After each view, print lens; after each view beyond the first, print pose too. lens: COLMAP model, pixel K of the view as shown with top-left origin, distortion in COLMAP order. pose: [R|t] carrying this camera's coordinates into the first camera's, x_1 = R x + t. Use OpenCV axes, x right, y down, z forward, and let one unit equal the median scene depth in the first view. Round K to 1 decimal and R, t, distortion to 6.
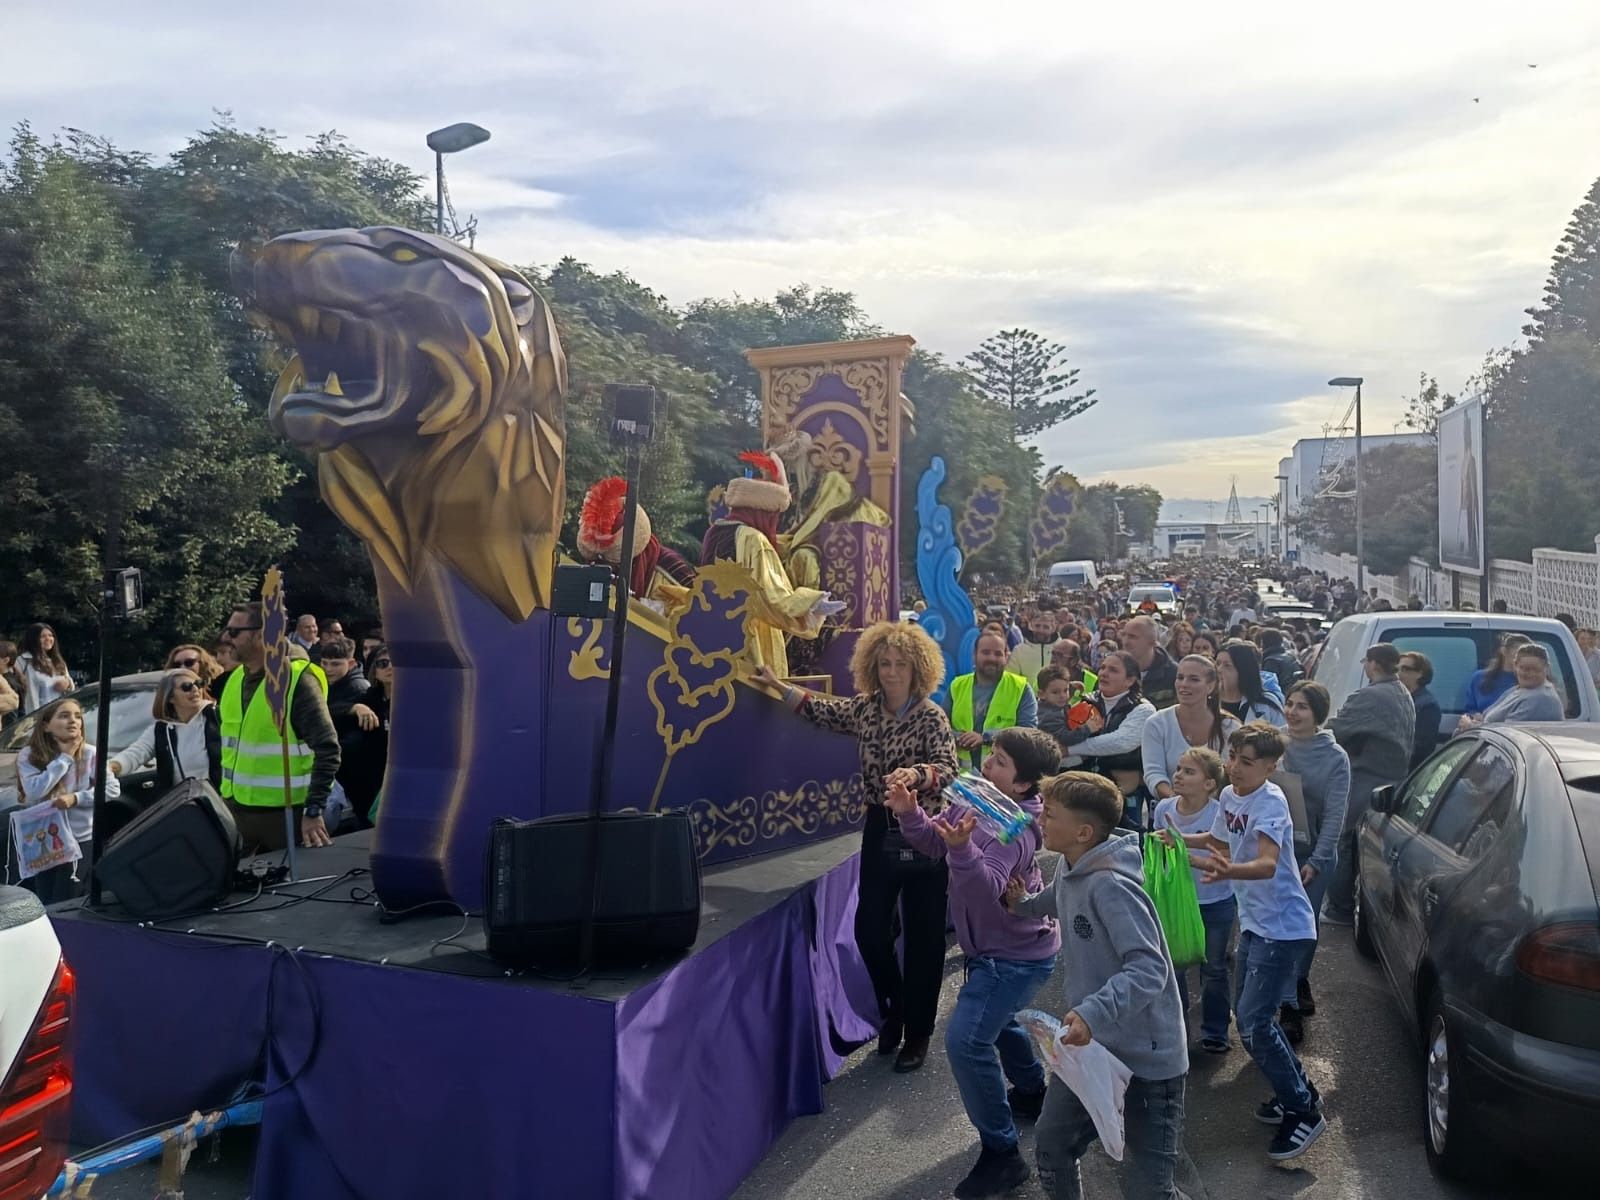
lens RADIAL K [[1115.5, 0, 796.0], [0, 1115.5, 599.7], [0, 0, 1]] dist [0.002945, -0.003759]
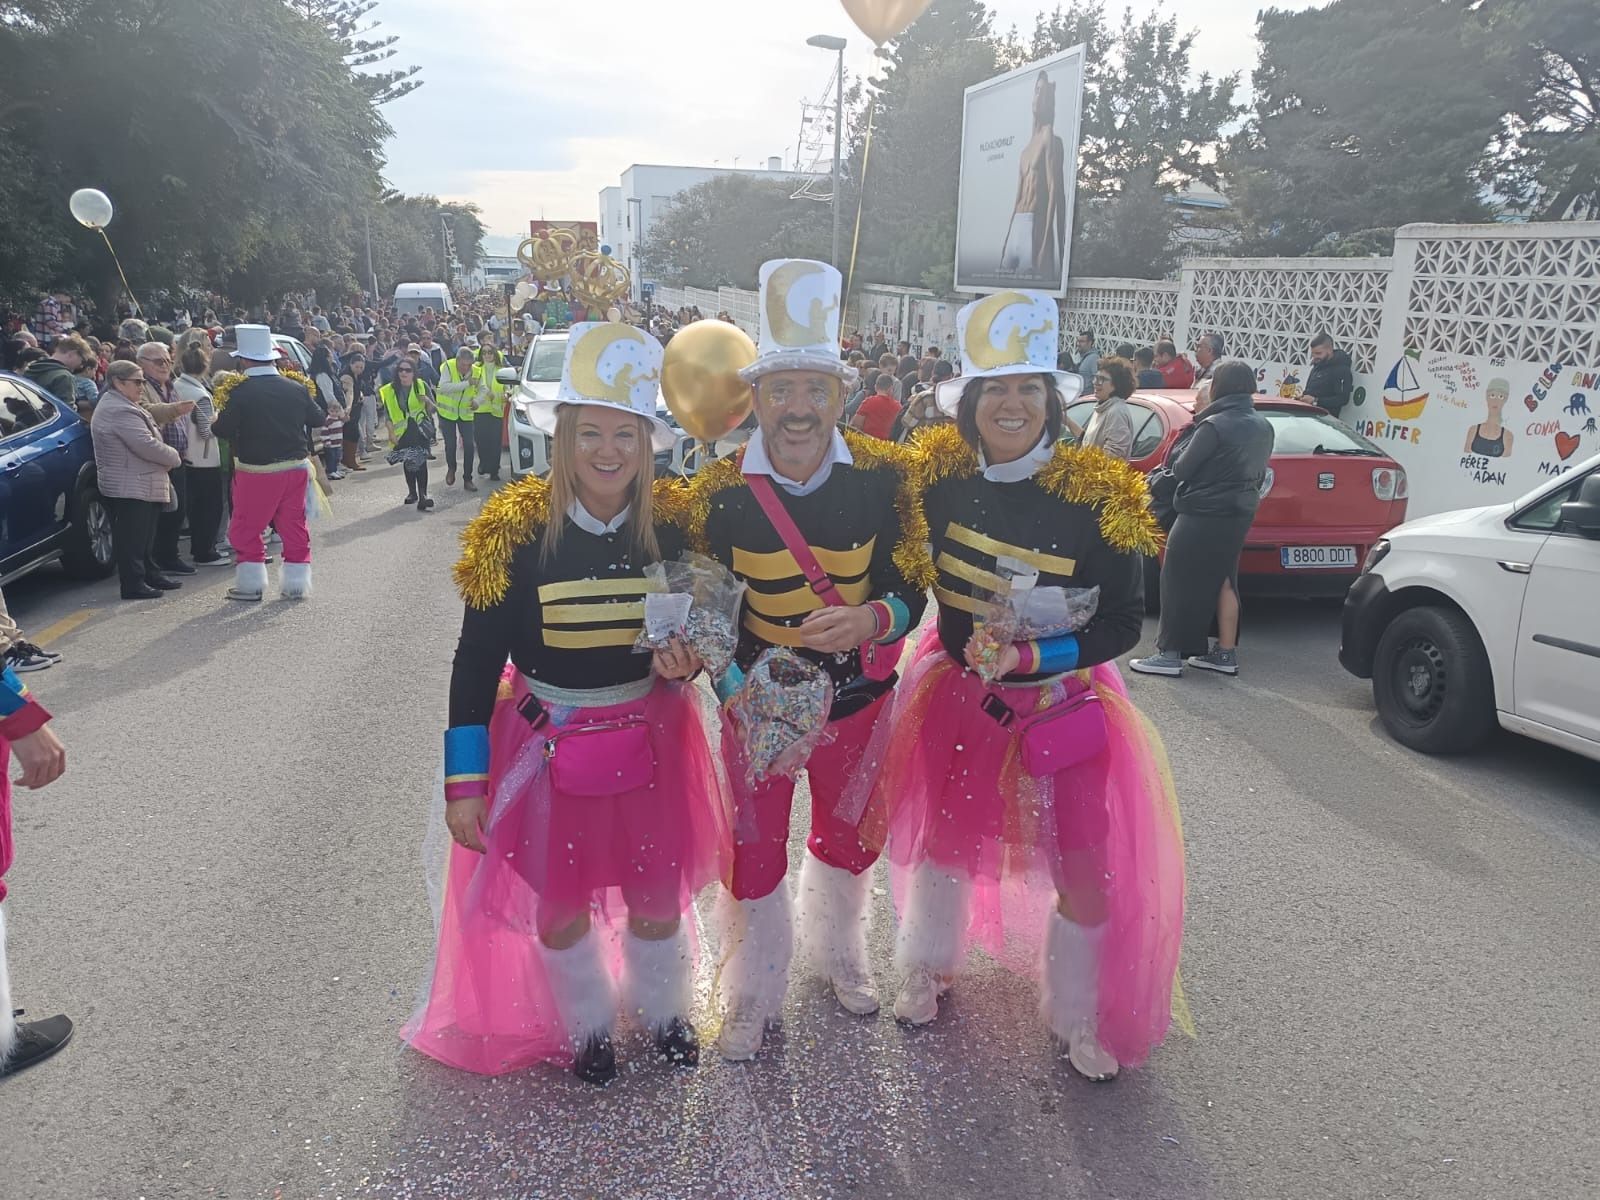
lens RADIAL K [[1088.9, 0, 791.4], [0, 1088.9, 604.0], [0, 0, 1]] dist [0.056955, -0.059298]
pose [[0.825426, -0.115958, 0.552472, -0.000020], [-0.017840, 0.972828, 0.230840, 0.005356], [-0.564228, -0.200398, 0.800929, 0.173719]]
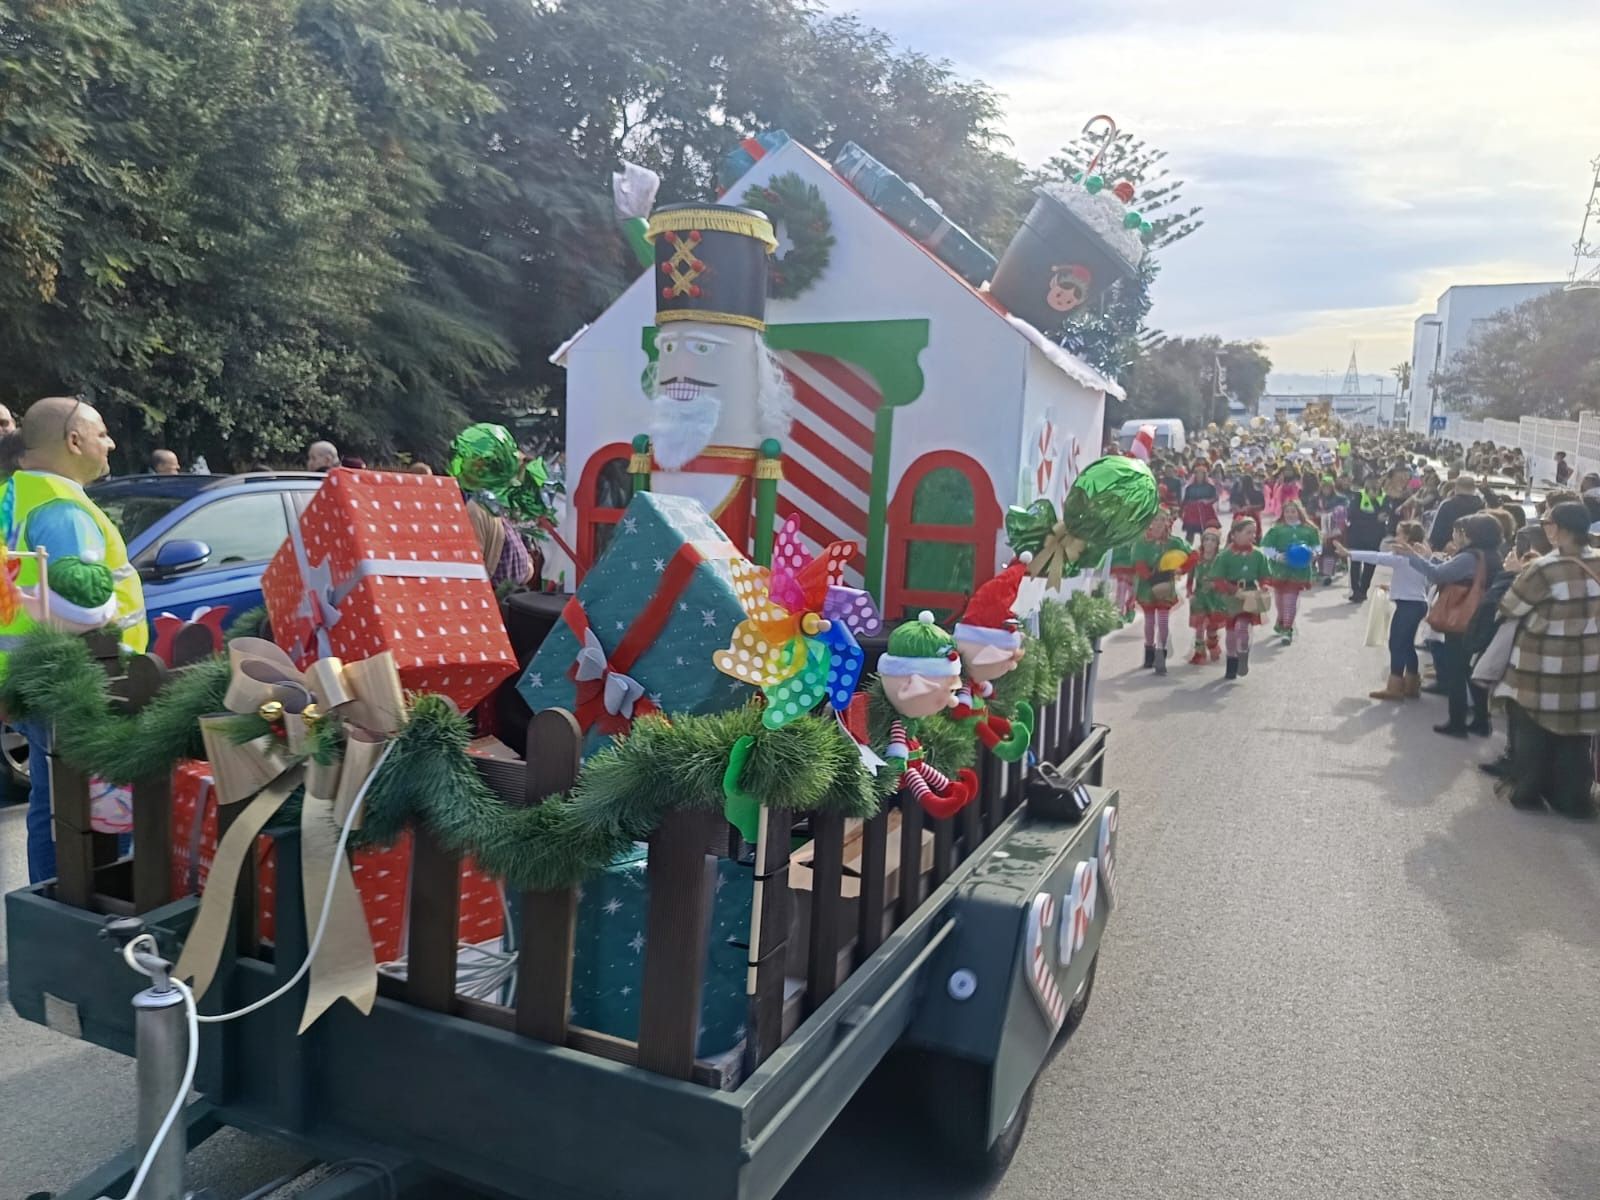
lens RADIAL K [[1126.1, 0, 802.7], [0, 1126.1, 597.6], [0, 0, 1]] dist [0.033198, -0.060004]
pose [[0.997211, 0.041587, -0.061974, 0.065638], [-0.034071, 0.992458, 0.117758, 0.005451], [0.066403, -0.115318, 0.991107, 0.212485]]
